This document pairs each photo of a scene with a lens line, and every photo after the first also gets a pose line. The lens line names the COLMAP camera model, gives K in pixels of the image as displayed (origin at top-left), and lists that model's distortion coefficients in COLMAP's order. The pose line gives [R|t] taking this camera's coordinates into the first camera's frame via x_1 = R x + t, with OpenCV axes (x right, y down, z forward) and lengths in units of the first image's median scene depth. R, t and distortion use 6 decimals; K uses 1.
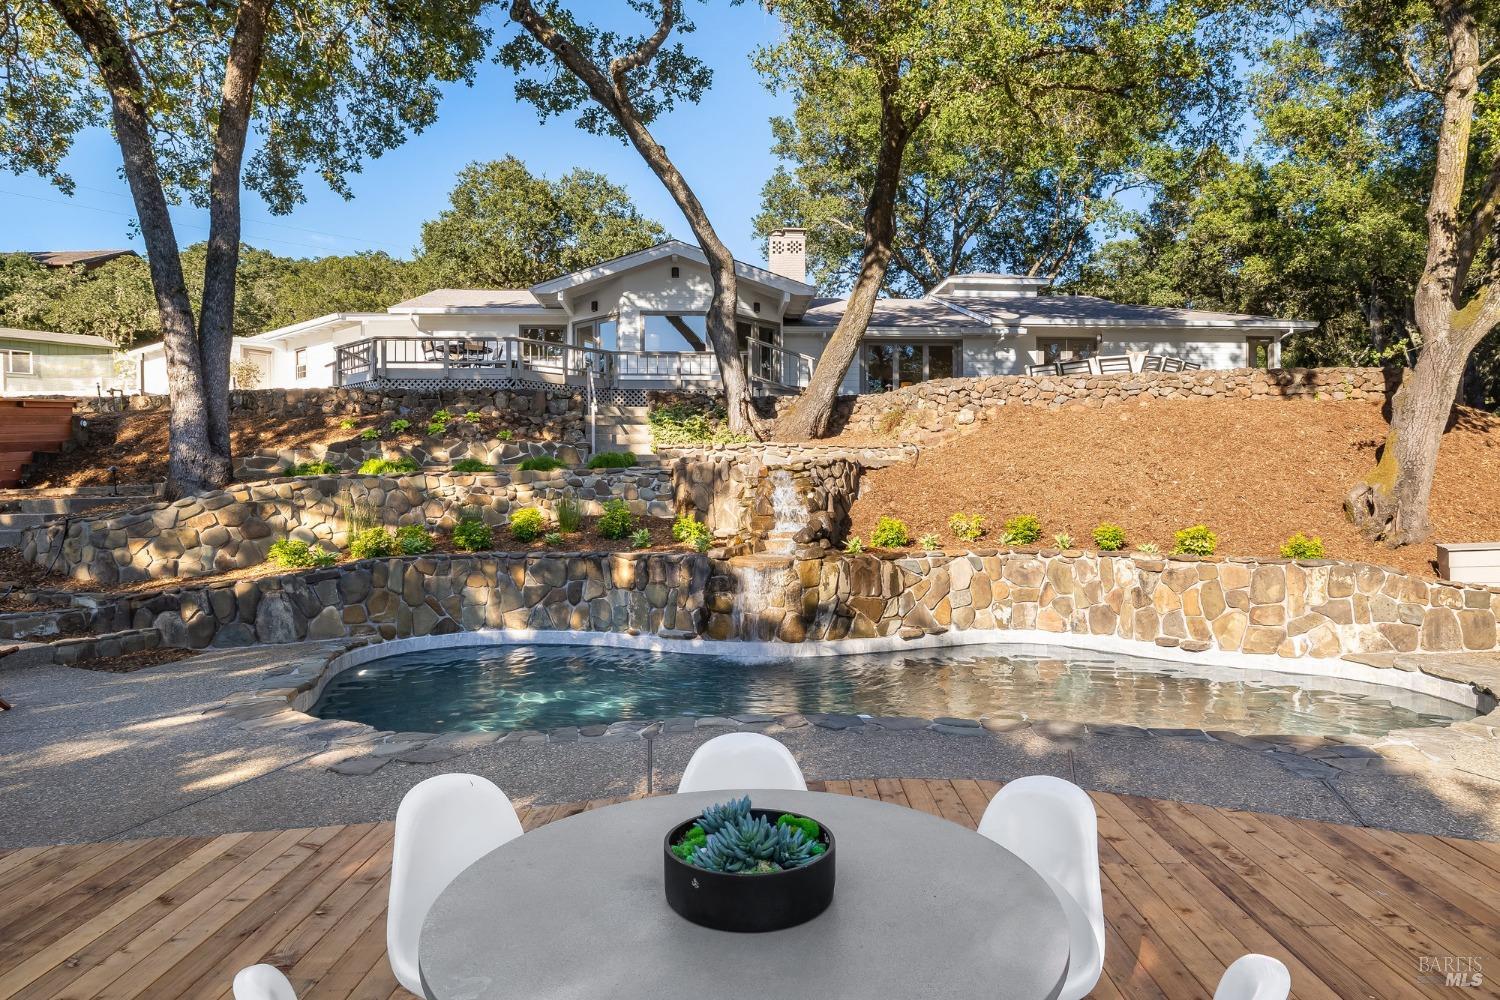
lens RADIAL K [[920.6, 0, 748.6], [0, 920.6, 500.1], [0, 0, 1]] dist [-0.003398, 0.000902]
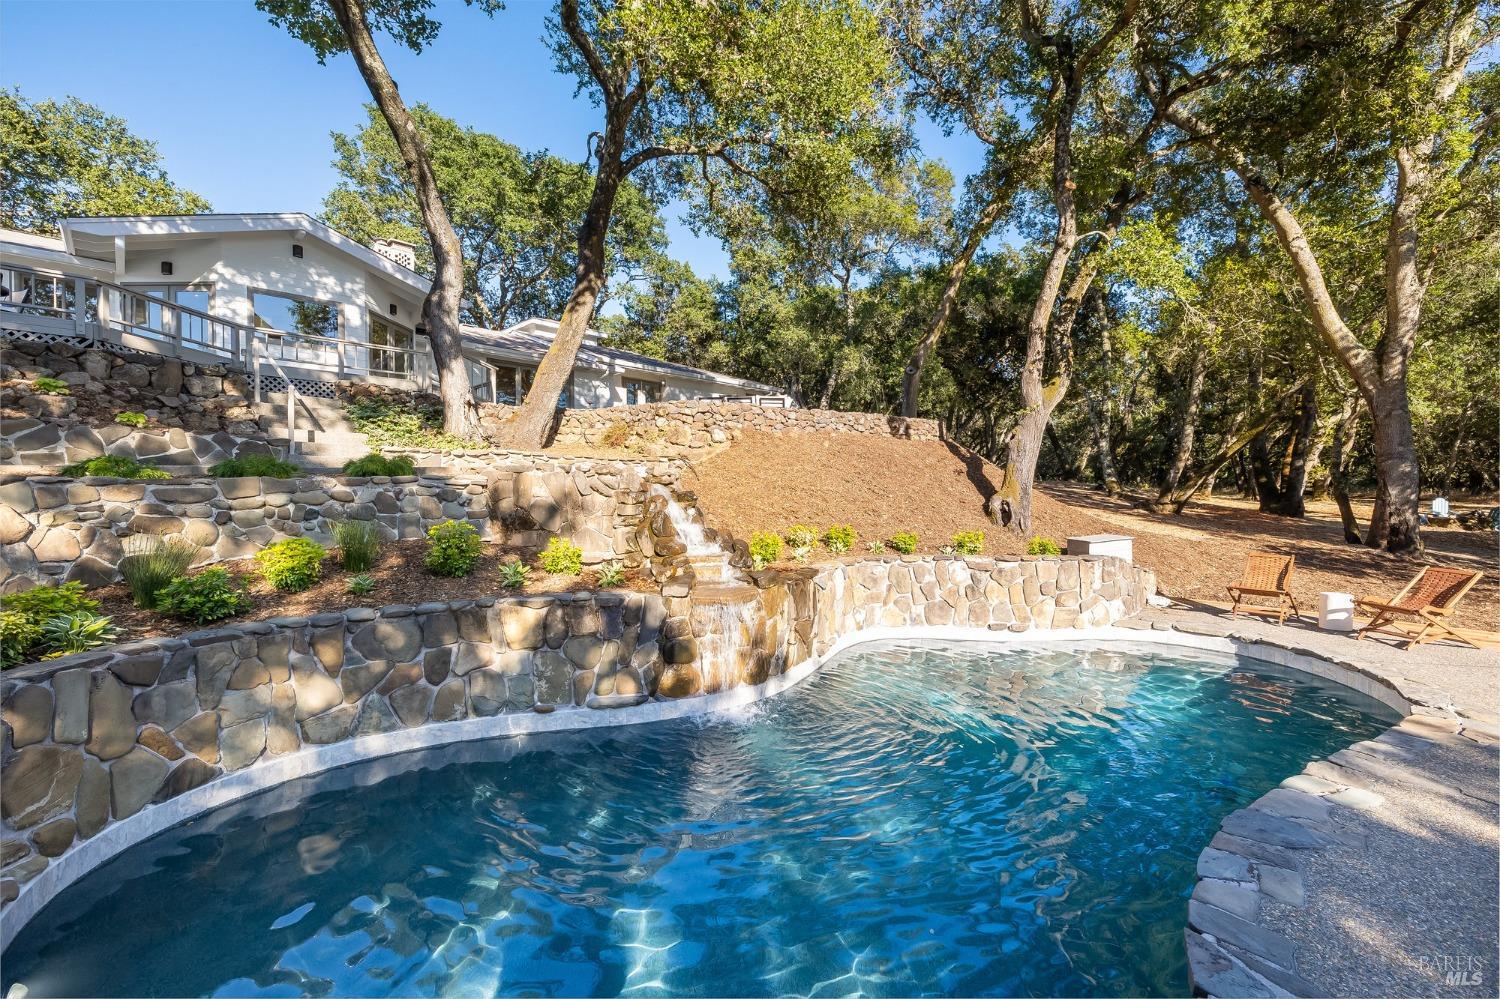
lens RADIAL K [[638.5, 0, 751.4], [0, 638.5, 493.0], [0, 0, 1]] dist [0.000062, 0.000487]
pose [[0.742307, 0.002545, 0.670055, -0.224585], [0.003656, 0.999963, -0.007849, -0.012992], [-0.670050, 0.008276, 0.742270, 0.346780]]
